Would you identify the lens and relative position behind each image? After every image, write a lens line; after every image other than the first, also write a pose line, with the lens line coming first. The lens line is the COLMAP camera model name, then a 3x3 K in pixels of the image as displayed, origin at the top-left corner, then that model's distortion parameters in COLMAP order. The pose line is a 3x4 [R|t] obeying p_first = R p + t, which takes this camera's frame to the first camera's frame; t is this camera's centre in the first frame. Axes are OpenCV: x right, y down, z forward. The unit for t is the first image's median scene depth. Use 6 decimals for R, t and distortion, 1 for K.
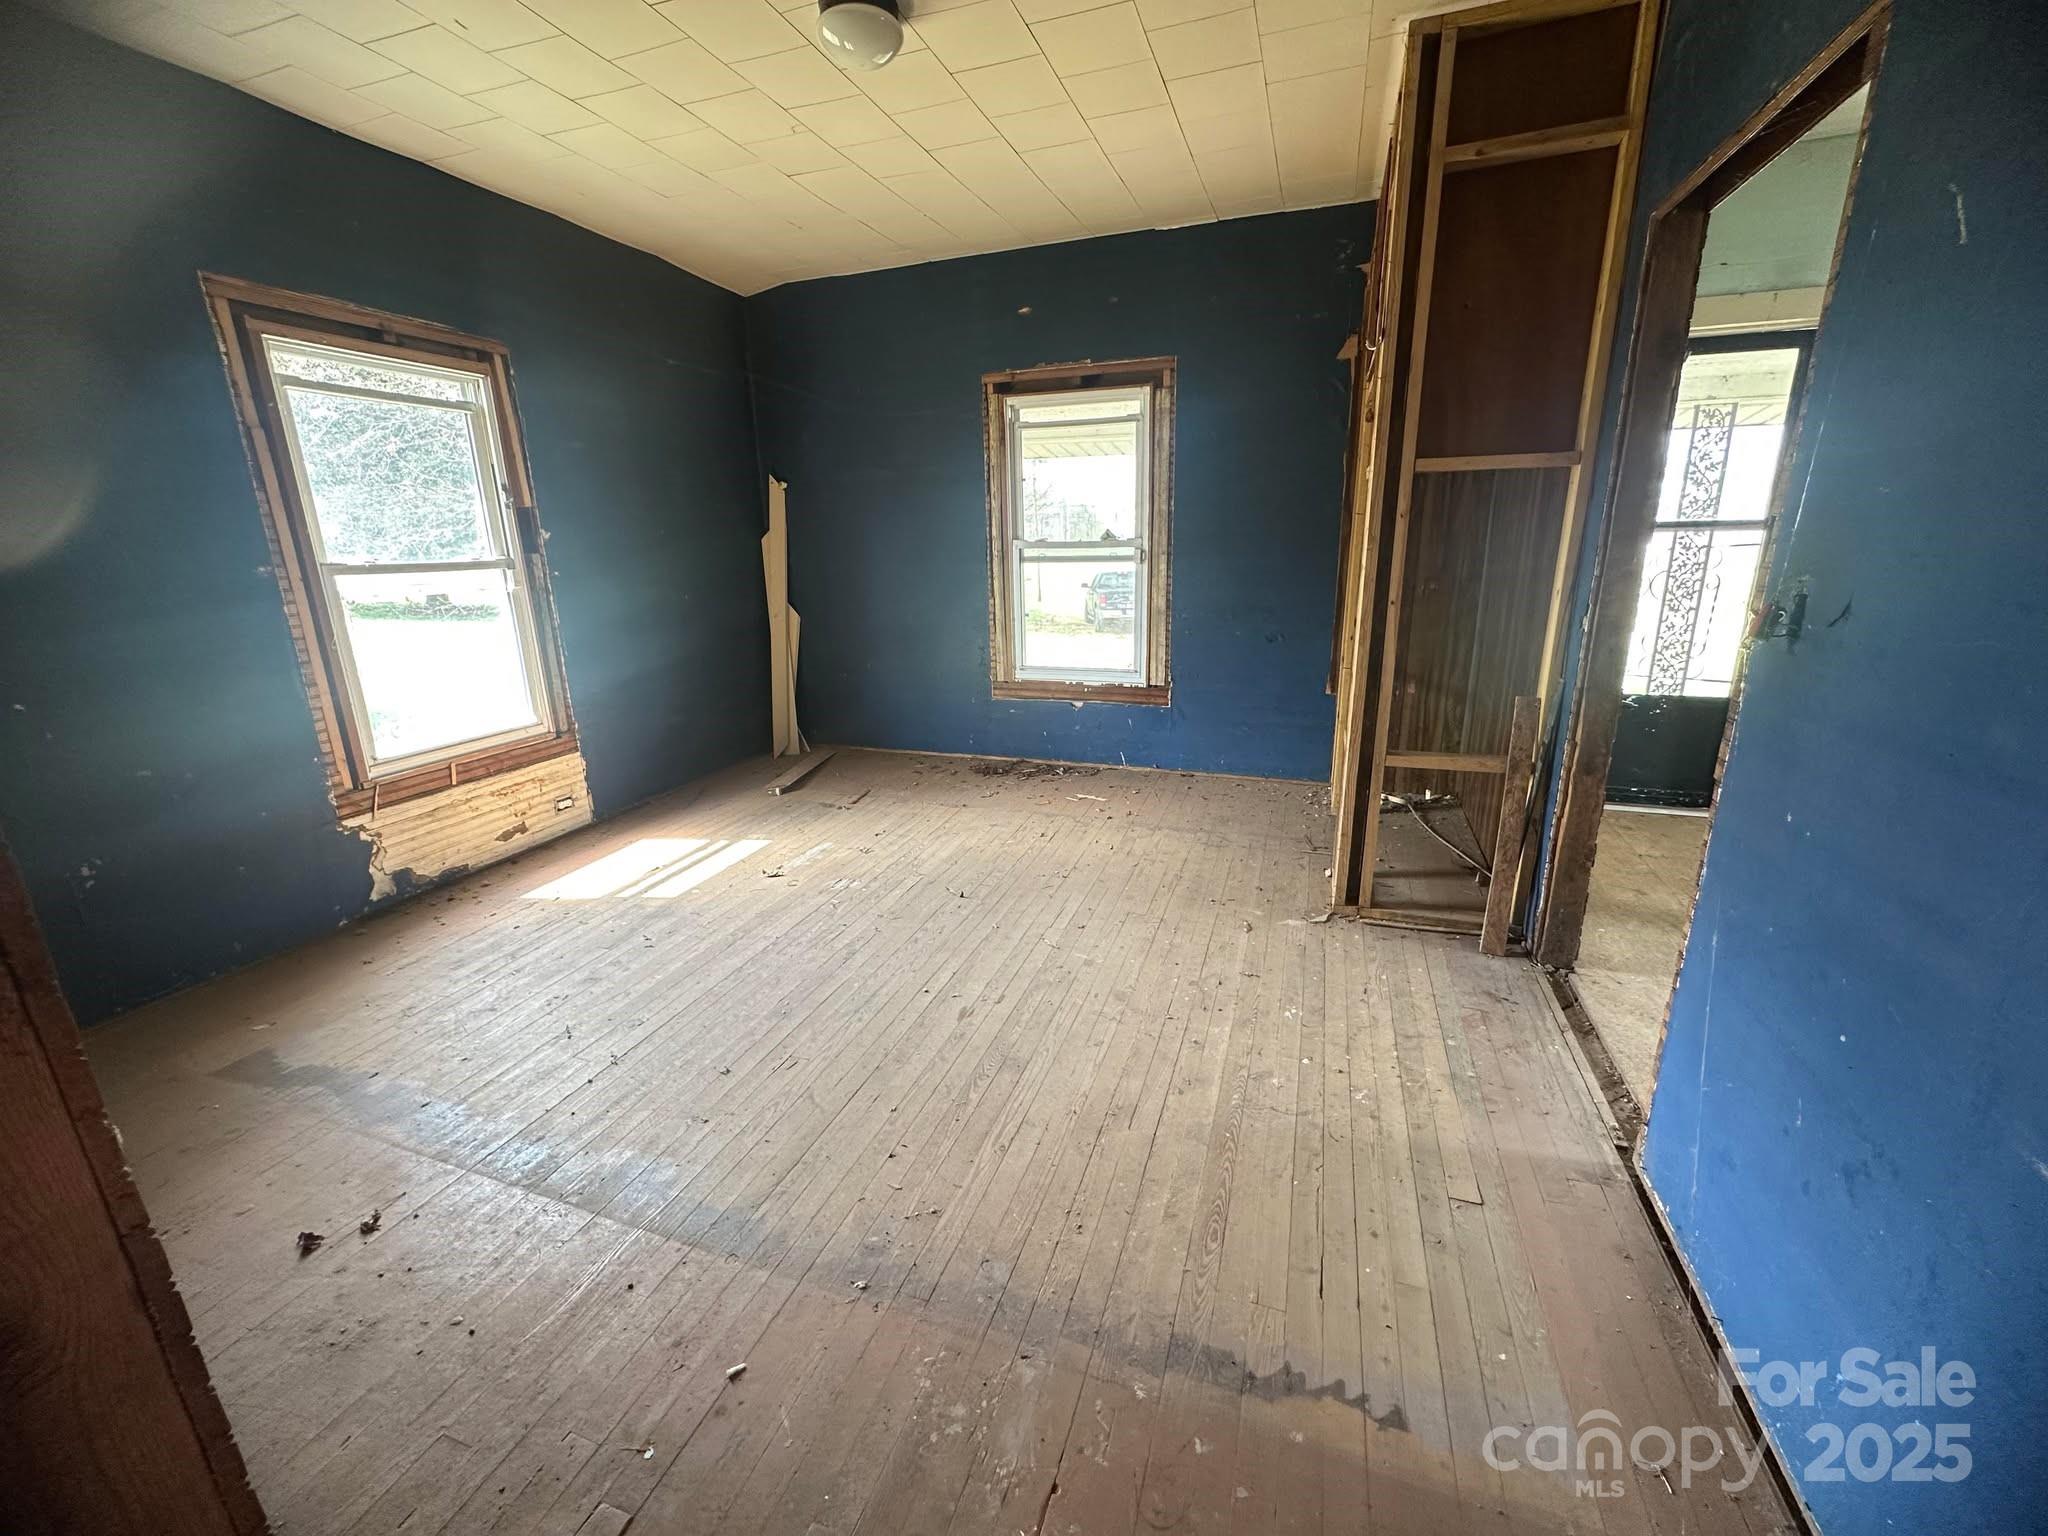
lens RADIAL K [[822.9, 0, 1026.5], [0, 822.9, 766.7], [0, 0, 1]] dist [0.001333, 0.000207]
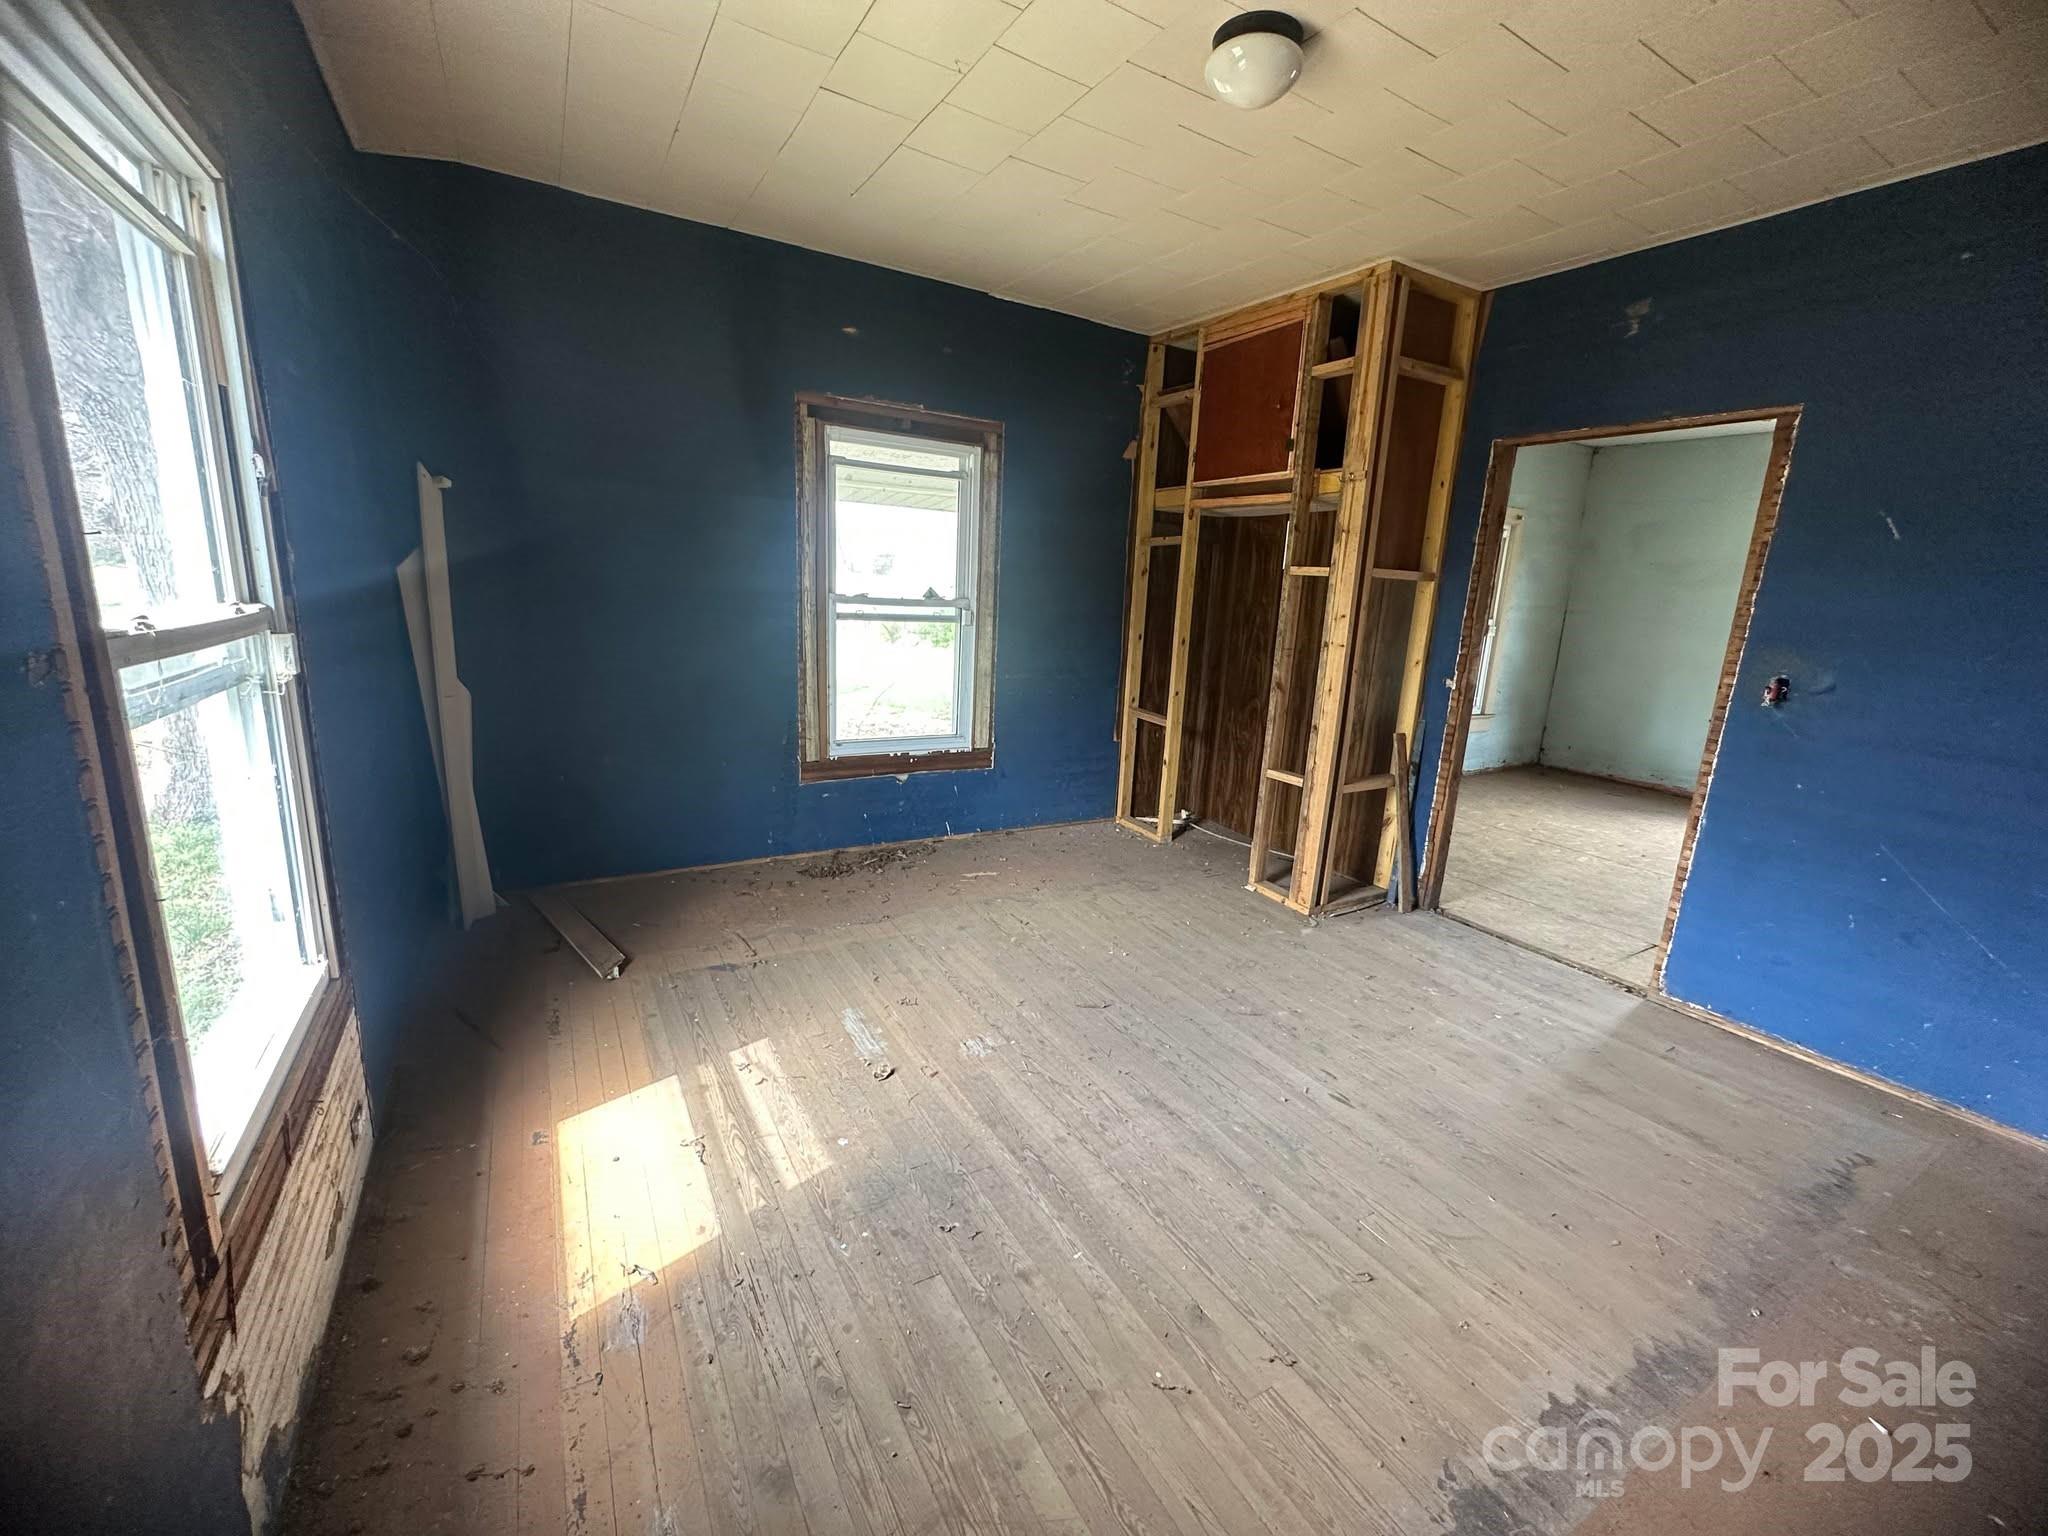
lens RADIAL K [[822.9, 0, 1026.8], [0, 822.9, 766.0], [0, 0, 1]] dist [0.001333, 0.000207]
pose [[0.640604, -0.115367, 0.759156, -0.565871], [0.147129, 0.988773, 0.026109, -0.098066], [-0.753644, 0.094968, 0.650385, 0.335145]]
